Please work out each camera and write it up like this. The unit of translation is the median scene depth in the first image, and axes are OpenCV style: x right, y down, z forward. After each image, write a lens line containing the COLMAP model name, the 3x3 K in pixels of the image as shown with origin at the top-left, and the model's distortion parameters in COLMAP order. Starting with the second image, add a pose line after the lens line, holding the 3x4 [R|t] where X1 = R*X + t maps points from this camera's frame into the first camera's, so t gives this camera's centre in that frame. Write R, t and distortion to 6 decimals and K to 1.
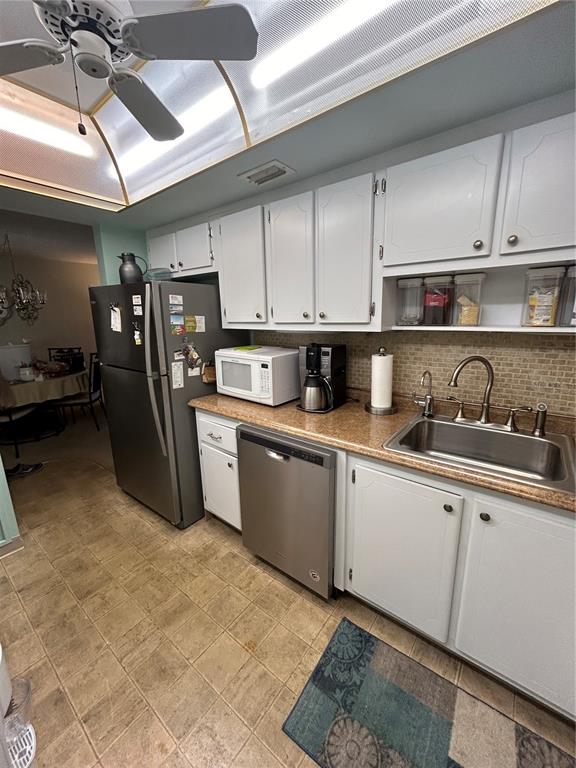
lens RADIAL K [[310.9, 0, 286.4], [0, 310.9, 384.5], [0, 0, 1]] dist [0.004869, -0.000539]
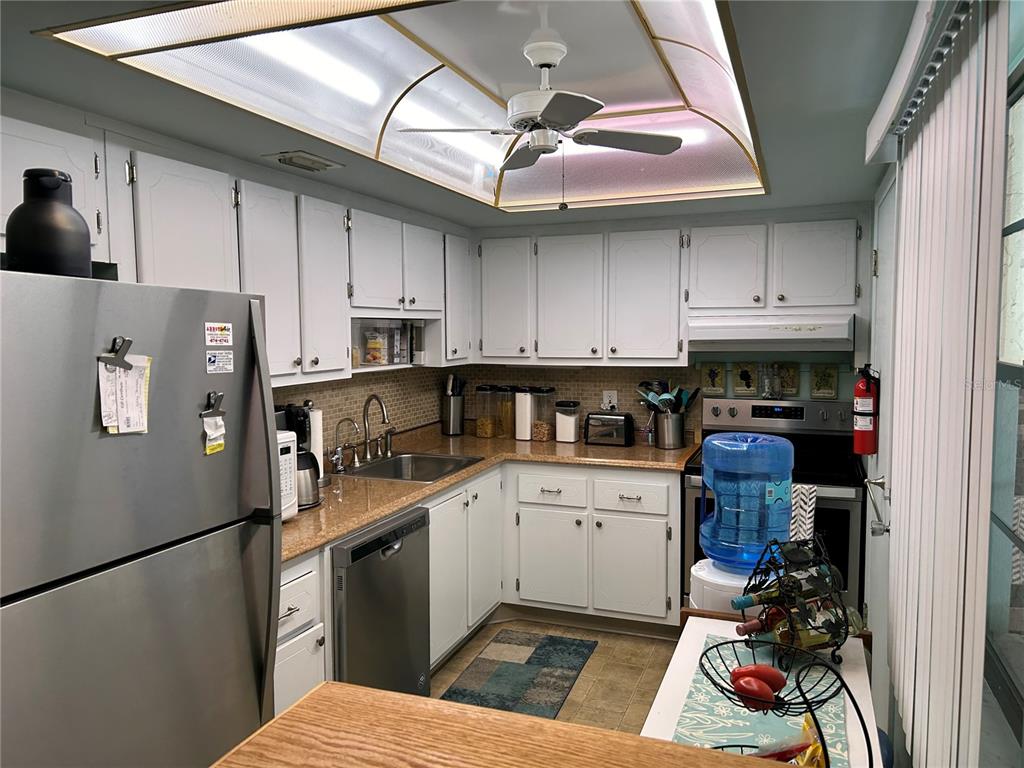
lens RADIAL K [[760.4, 0, 511.7], [0, 760.4, 386.4], [0, 0, 1]] dist [0.049674, -0.048356]
pose [[-0.297687, -0.051082, 0.953296, -1.848290], [0.227758, 0.965933, 0.122882, -0.303438], [-0.927097, 0.253701, -0.275911, 1.172321]]
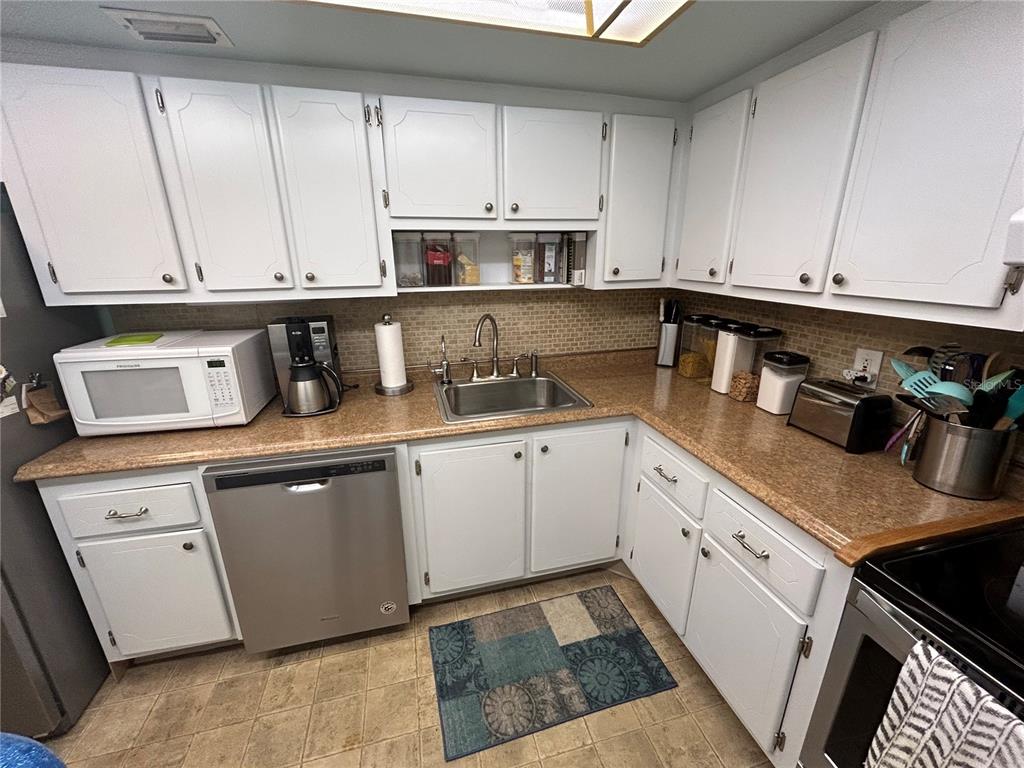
lens RADIAL K [[414.6, 0, 510.8], [0, 414.6, 388.1], [0, 0, 1]] dist [0.004869, -0.000539]
pose [[0.611623, -0.230161, 0.756930, -0.410103], [0.173522, 0.972477, 0.155492, -0.048032], [-0.771886, 0.036241, 0.634728, 0.062086]]
